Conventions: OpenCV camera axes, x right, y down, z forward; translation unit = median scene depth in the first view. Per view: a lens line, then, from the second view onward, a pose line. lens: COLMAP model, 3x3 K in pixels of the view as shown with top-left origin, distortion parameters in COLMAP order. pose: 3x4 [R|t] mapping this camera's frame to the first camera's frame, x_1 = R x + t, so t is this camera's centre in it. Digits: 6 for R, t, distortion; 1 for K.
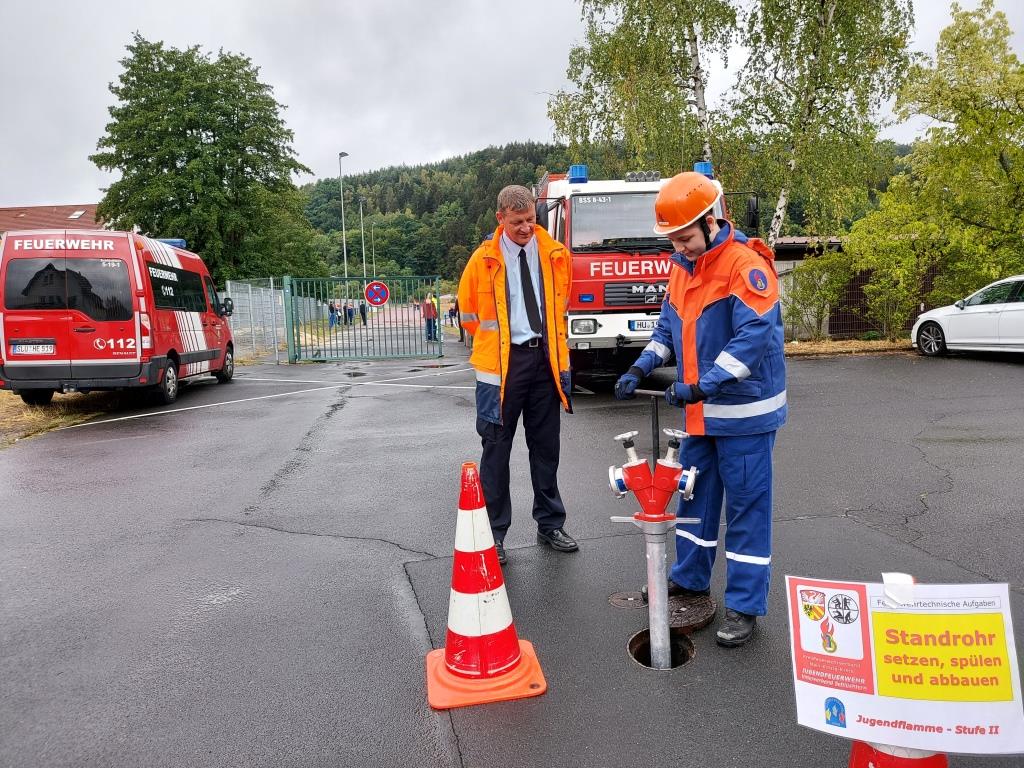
lens RADIAL K [[757.5, 0, 512.0], [0, 757.5, 384.0], [0, 0, 1]] dist [0.063166, -0.054063]
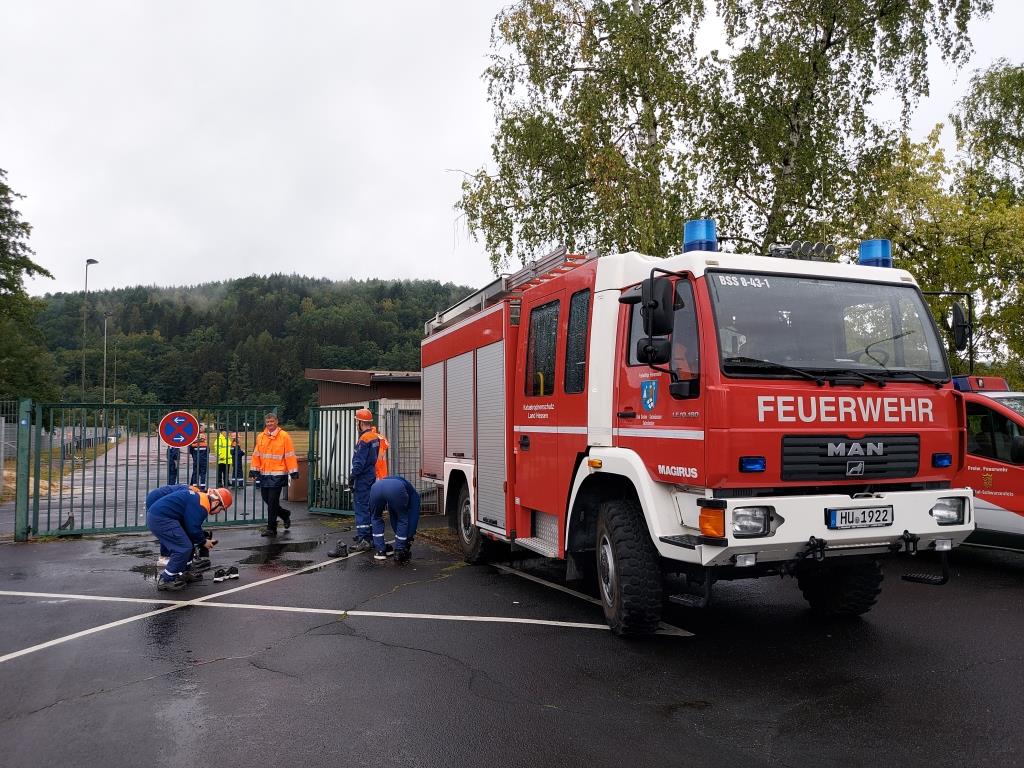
lens RADIAL K [[743.9, 0, 512.0], [0, 743.9, 384.0], [0, 0, 1]] dist [0.014274, 0.000545]
pose [[0.948157, 0.043485, 0.314812, -0.191001], [0.012300, 0.984831, -0.173080, -0.073520], [-0.317563, 0.167980, 0.933240, 0.517299]]
